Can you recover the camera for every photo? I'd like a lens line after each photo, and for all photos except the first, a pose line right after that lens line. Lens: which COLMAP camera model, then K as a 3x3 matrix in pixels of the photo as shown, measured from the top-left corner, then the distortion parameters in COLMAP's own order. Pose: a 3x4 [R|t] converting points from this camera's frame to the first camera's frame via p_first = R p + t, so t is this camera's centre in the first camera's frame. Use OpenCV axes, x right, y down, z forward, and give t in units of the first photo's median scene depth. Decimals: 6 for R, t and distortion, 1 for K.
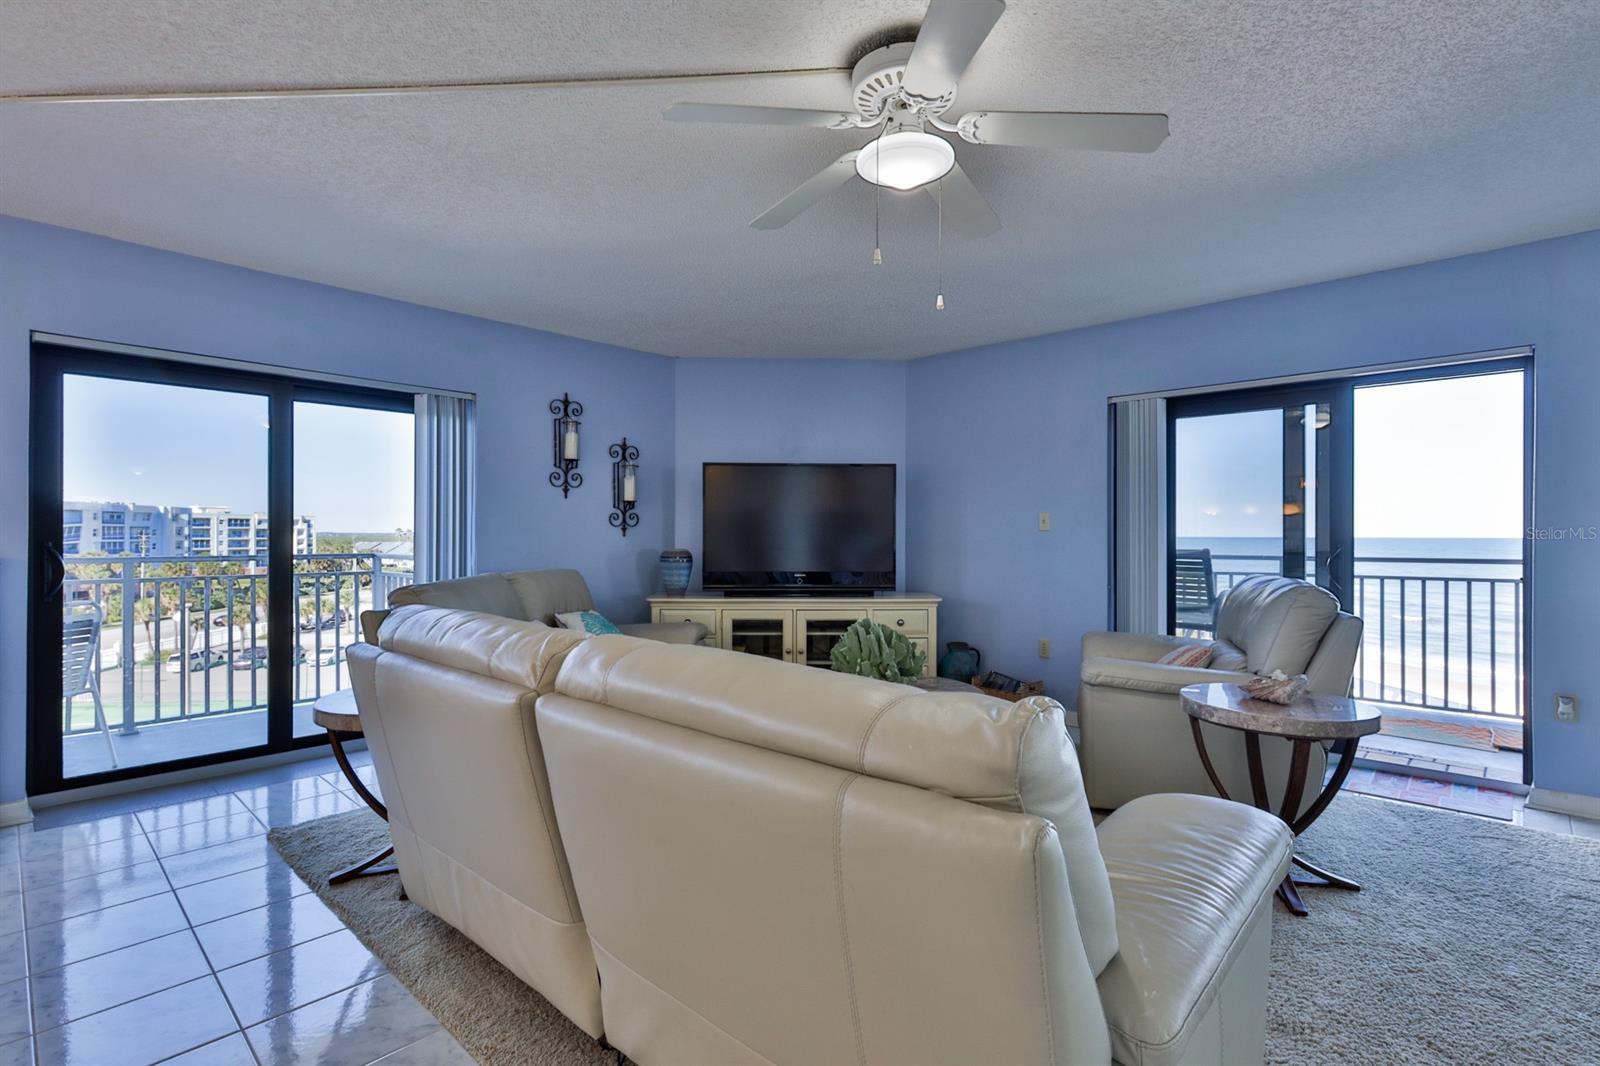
lens RADIAL K [[756.3, 0, 800.0], [0, 756.3, 533.0], [0, 0, 1]] dist [-0.006945, 0.001125]
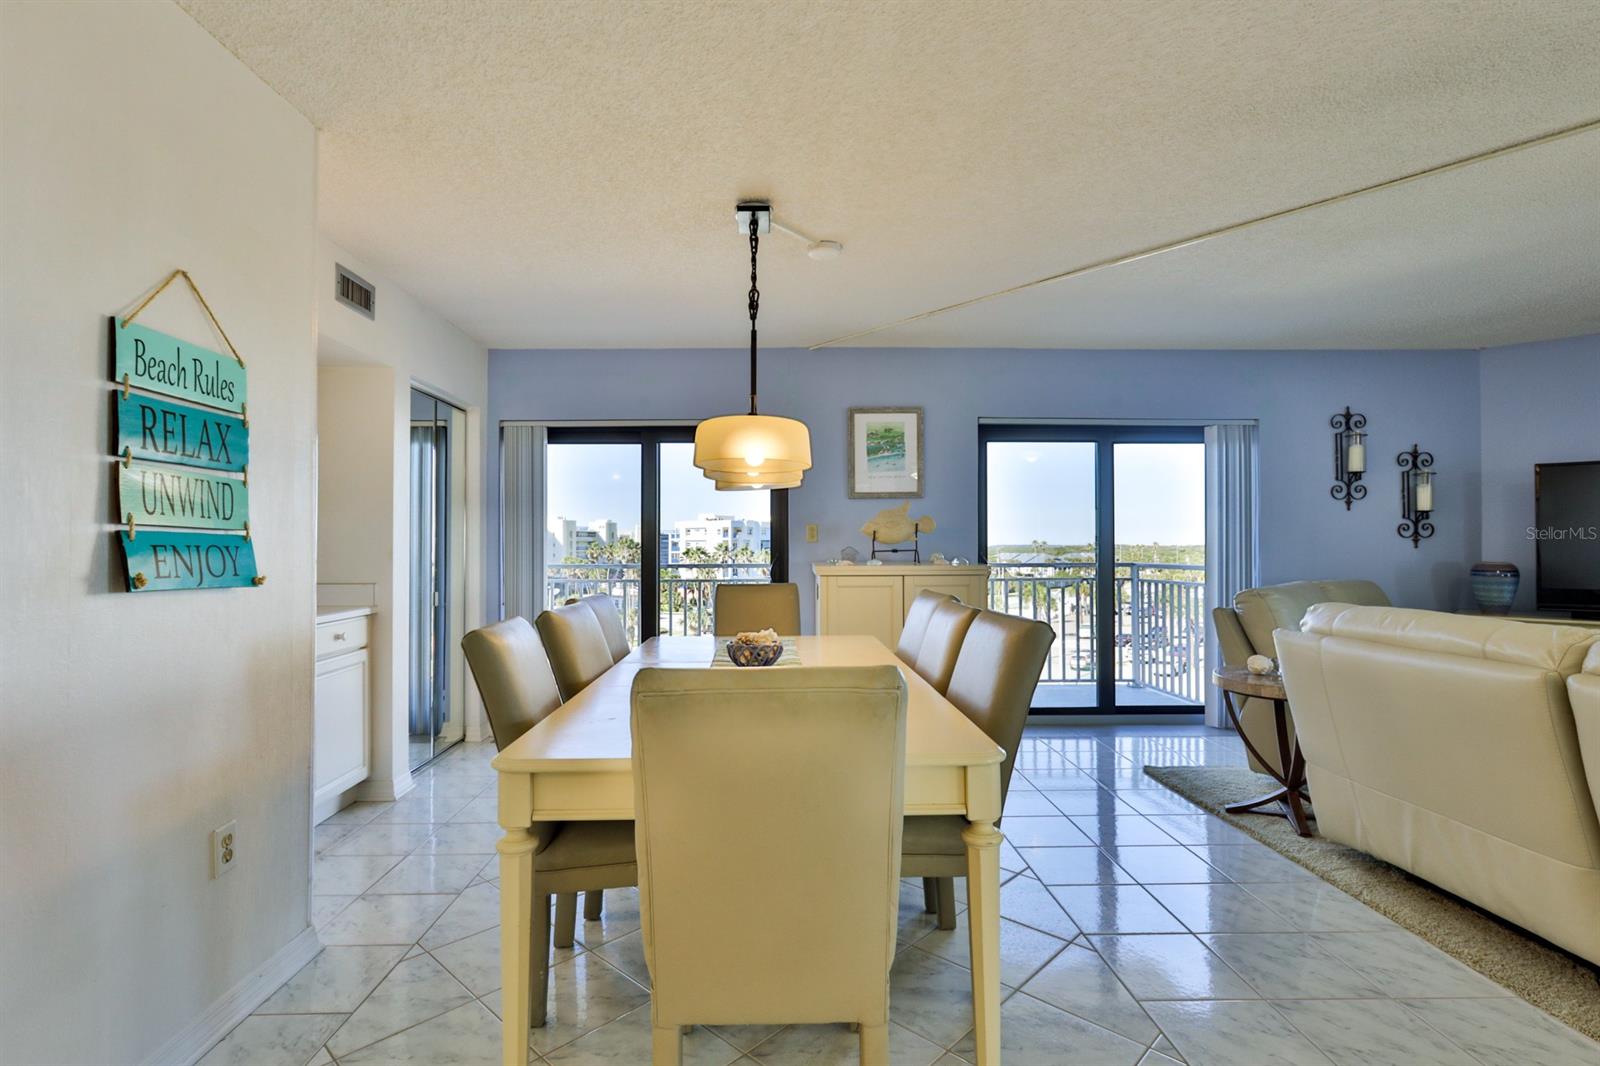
lens RADIAL K [[762.0, 0, 793.4], [0, 762.0, 535.7], [0, 0, 1]] dist [0.003572, 0.001272]
pose [[0.698297, -0.012482, -0.715699, -0.098508], [0.004212, 0.999902, -0.013329, -0.001808], [0.715795, 0.006294, 0.698282, -0.248285]]
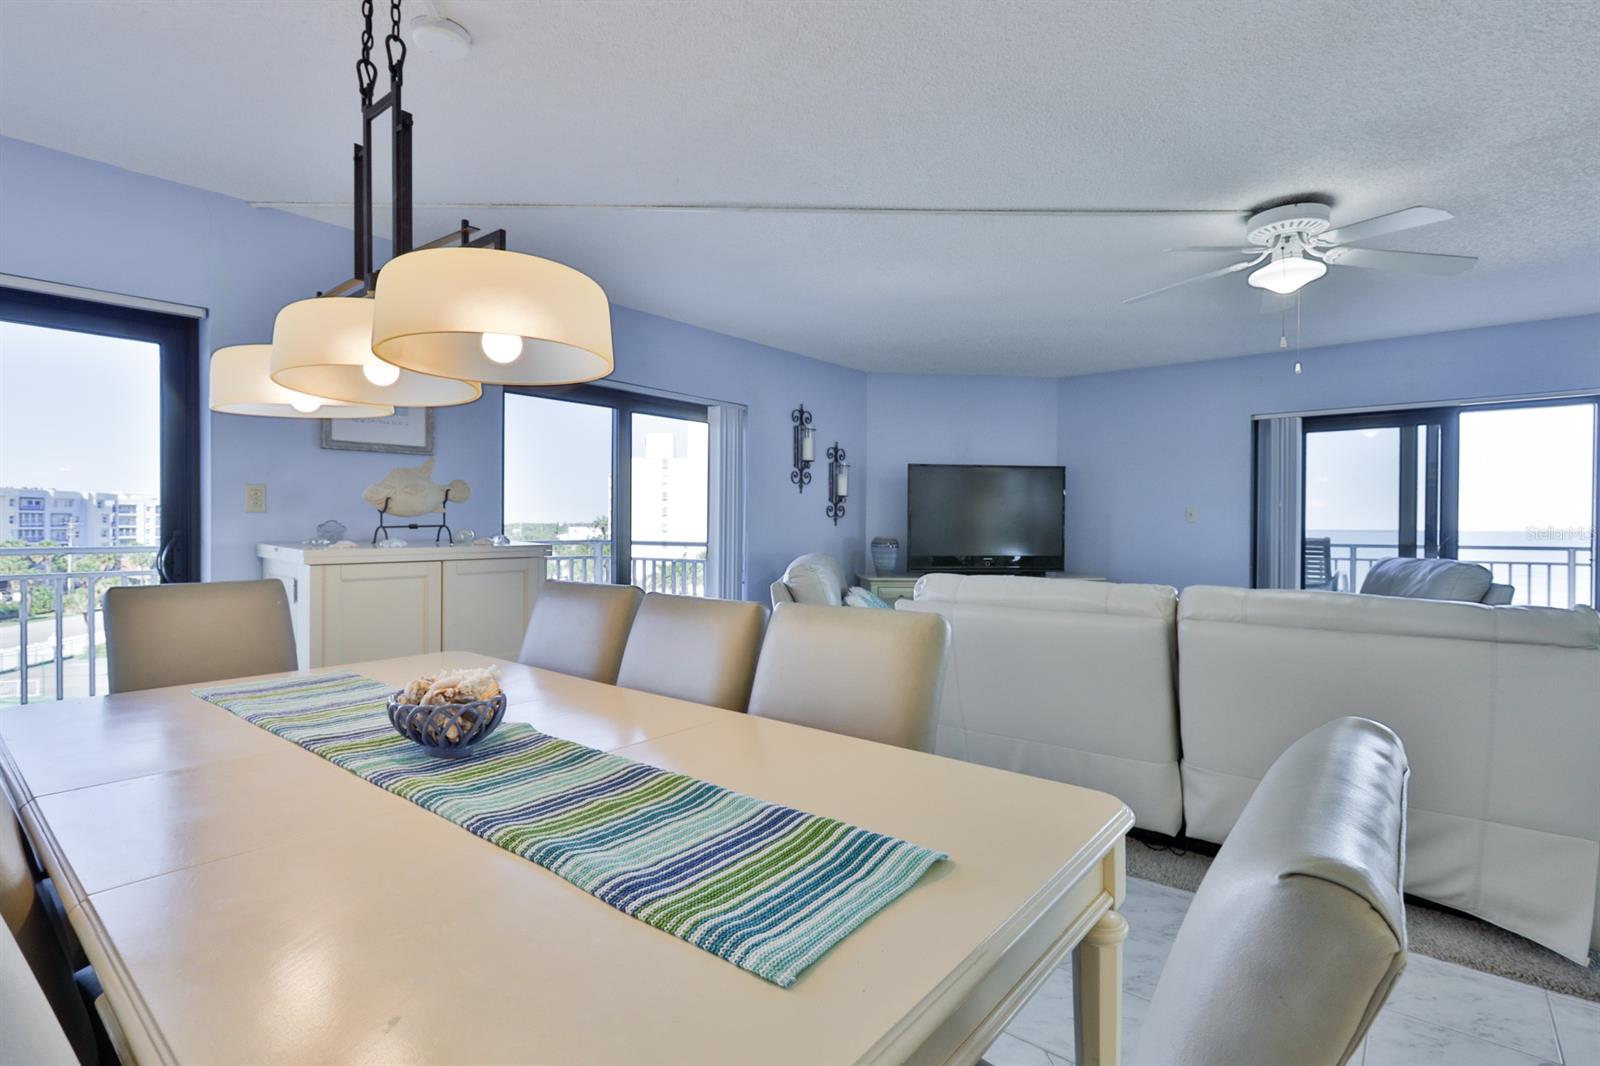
lens RADIAL K [[756.3, 0, 800.0], [0, 756.3, 533.0], [0, 0, 1]] dist [-0.006945, 0.001125]
pose [[0.998111, 0.002957, 0.061368, -0.387407], [-0.003786, 0.999903, 0.013393, 0.000326], [-0.061322, -0.013600, 0.998025, -0.184330]]
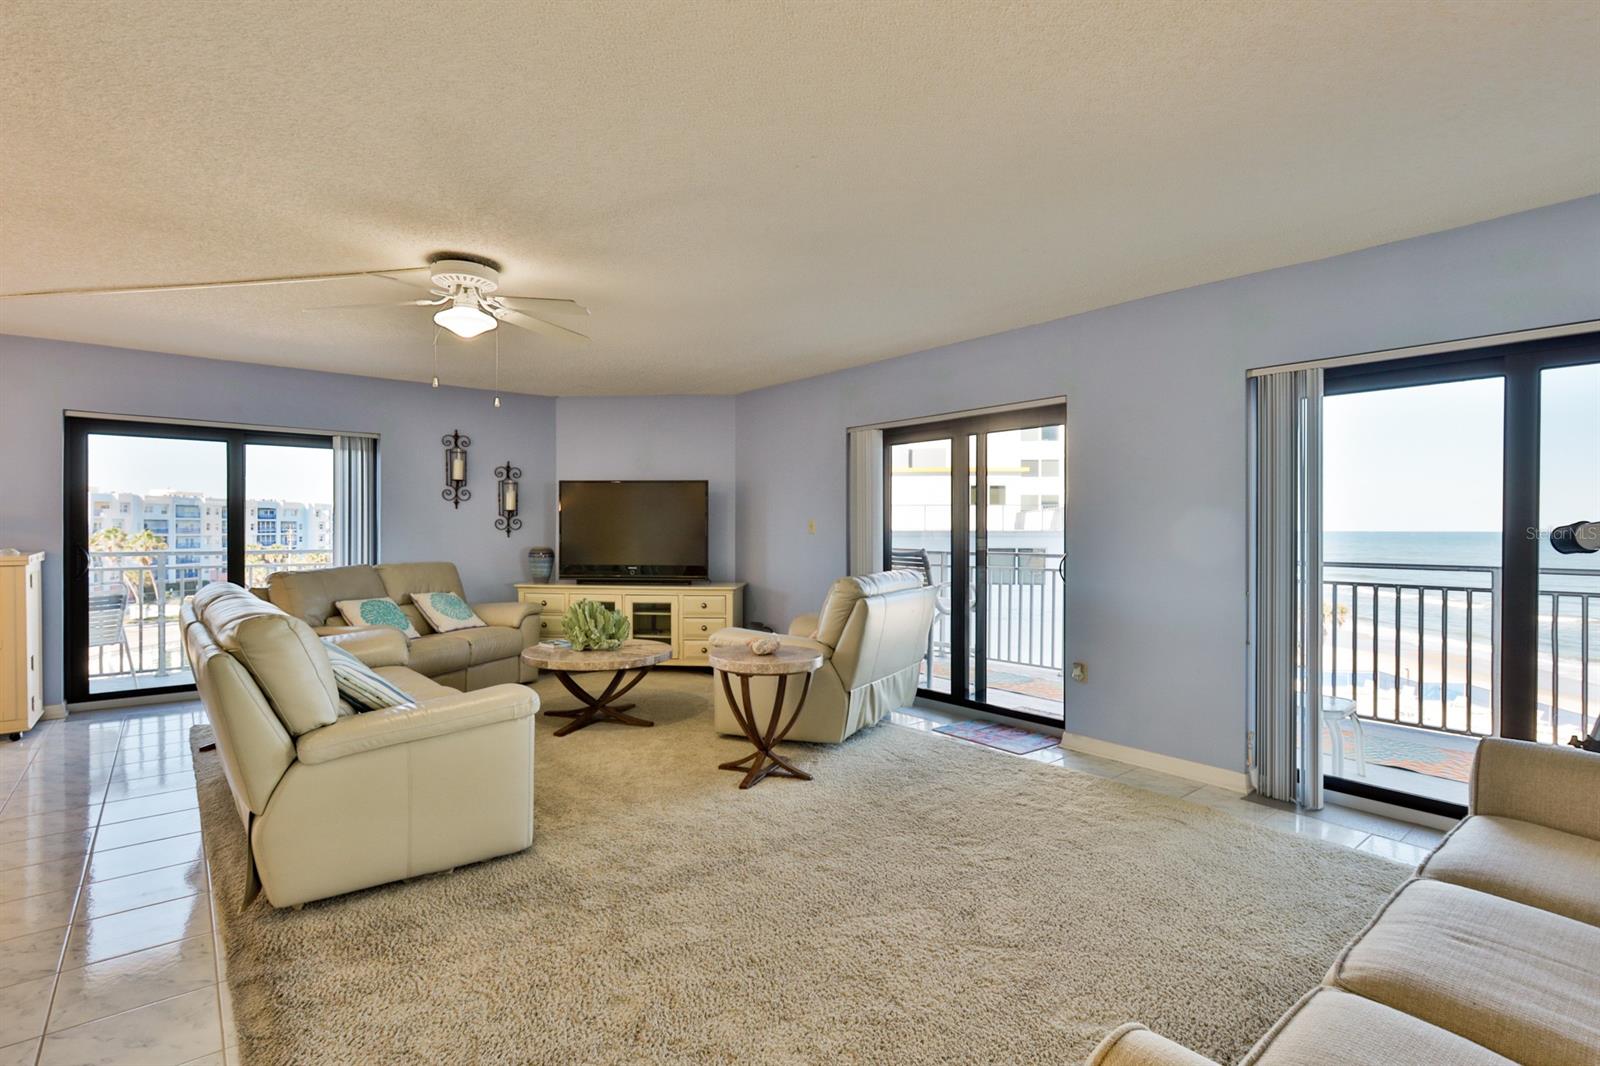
lens RADIAL K [[762.0, 0, 793.4], [0, 762.0, 535.7], [0, 0, 1]] dist [0.003572, 0.001272]
pose [[0.990479, 0.001959, -0.137647, 0.468580], [-0.000444, 0.999939, 0.011037, -0.013859], [0.137660, -0.010871, 0.990420, -0.253290]]
